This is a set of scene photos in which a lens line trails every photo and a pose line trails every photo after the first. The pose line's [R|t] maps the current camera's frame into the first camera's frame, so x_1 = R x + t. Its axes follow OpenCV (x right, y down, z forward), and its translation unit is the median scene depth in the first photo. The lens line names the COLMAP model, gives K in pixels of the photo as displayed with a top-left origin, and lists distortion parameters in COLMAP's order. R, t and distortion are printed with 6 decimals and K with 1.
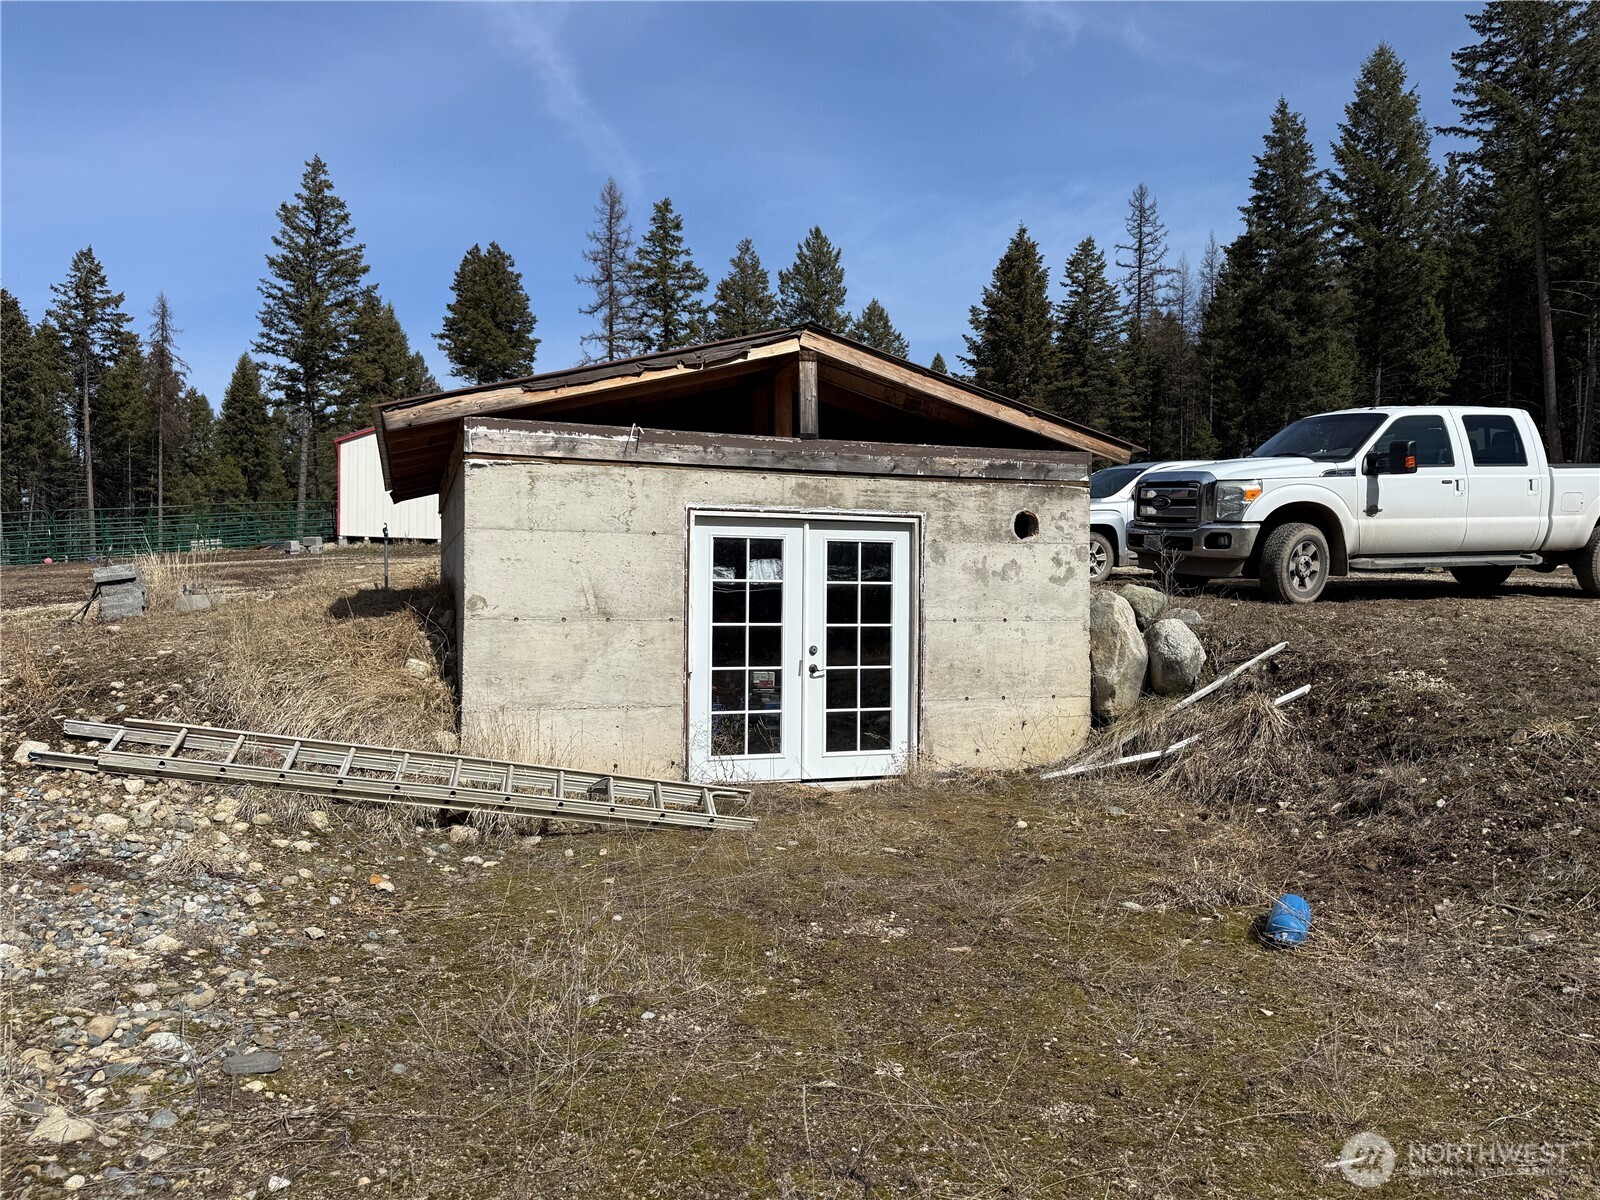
lens RADIAL K [[1199.7, 0, 800.0], [0, 1199.7, 600.0], [0, 0, 1]] dist [0.071392, -0.081511]
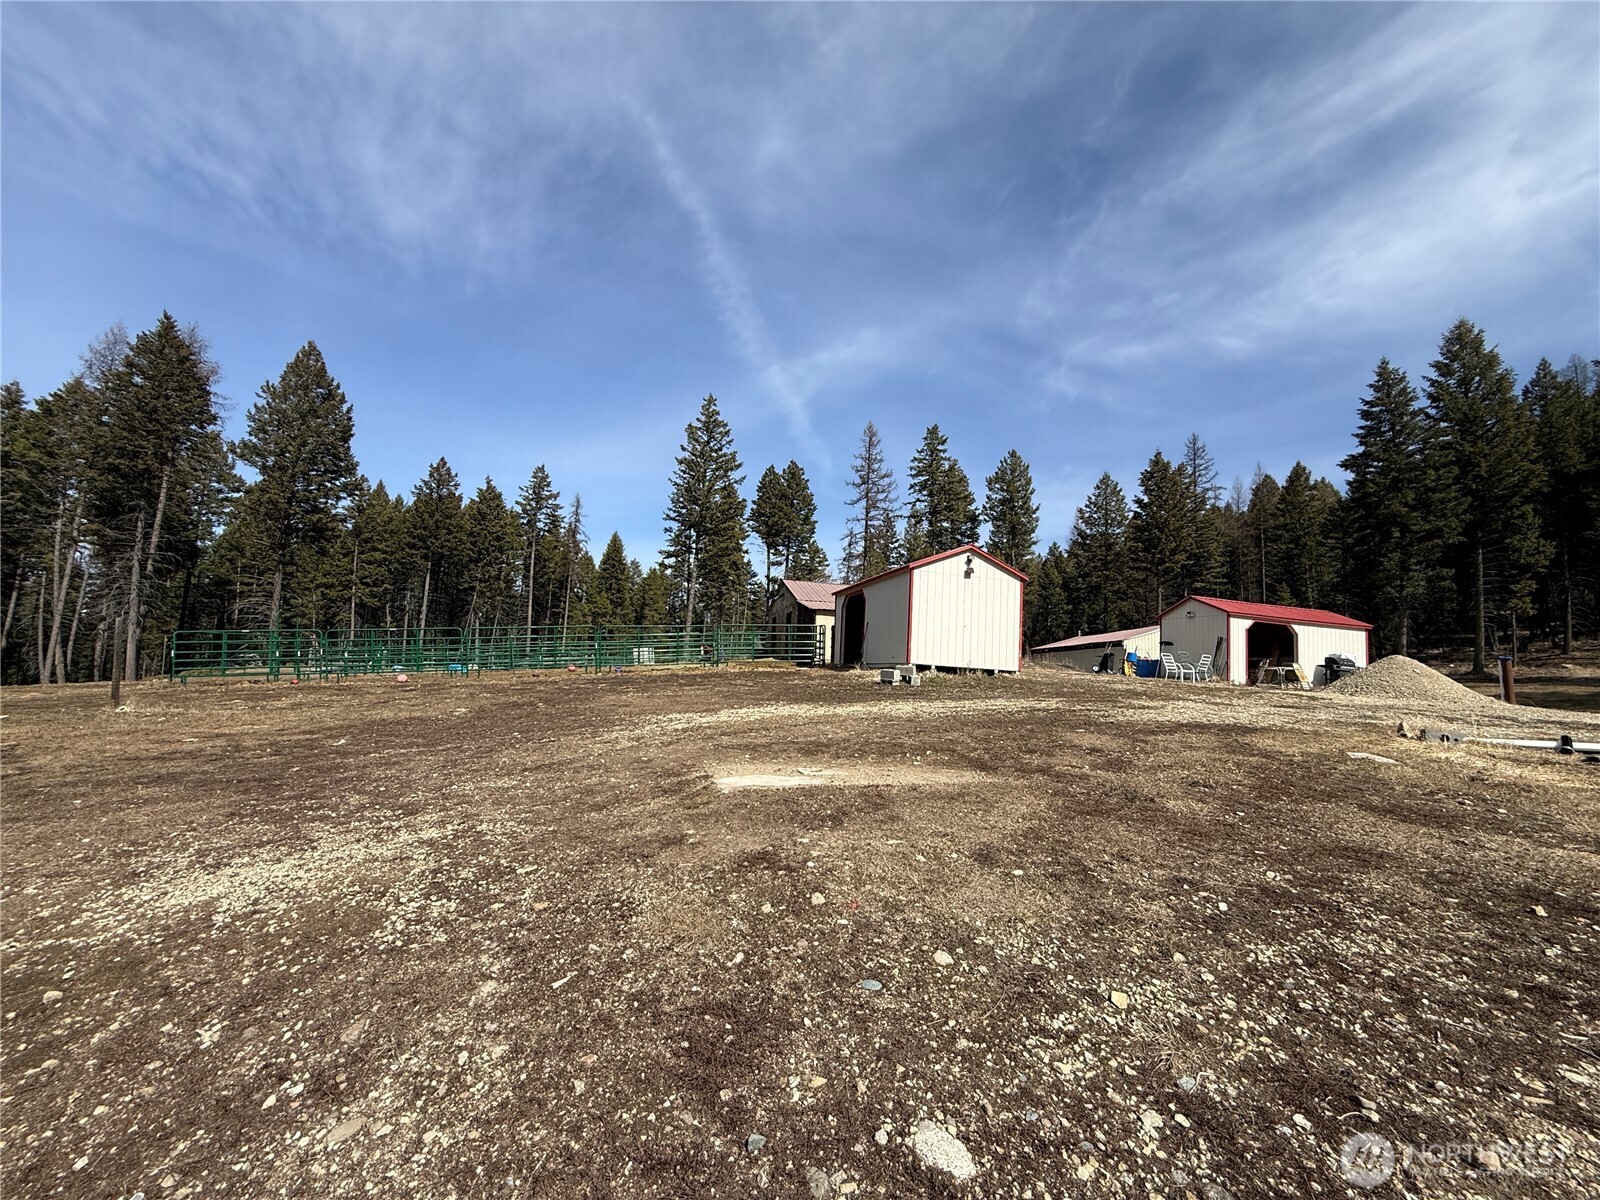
lens RADIAL K [[675.6, 0, 800.0], [0, 675.6, 600.0], [0, 0, 1]] dist [-0.000970, 0.000256]
pose [[0.994192, 0.029975, -0.103364, -0.147820], [-0.042345, 0.991914, -0.119639, -0.012684], [0.098942, 0.123321, 0.987422, 0.163860]]
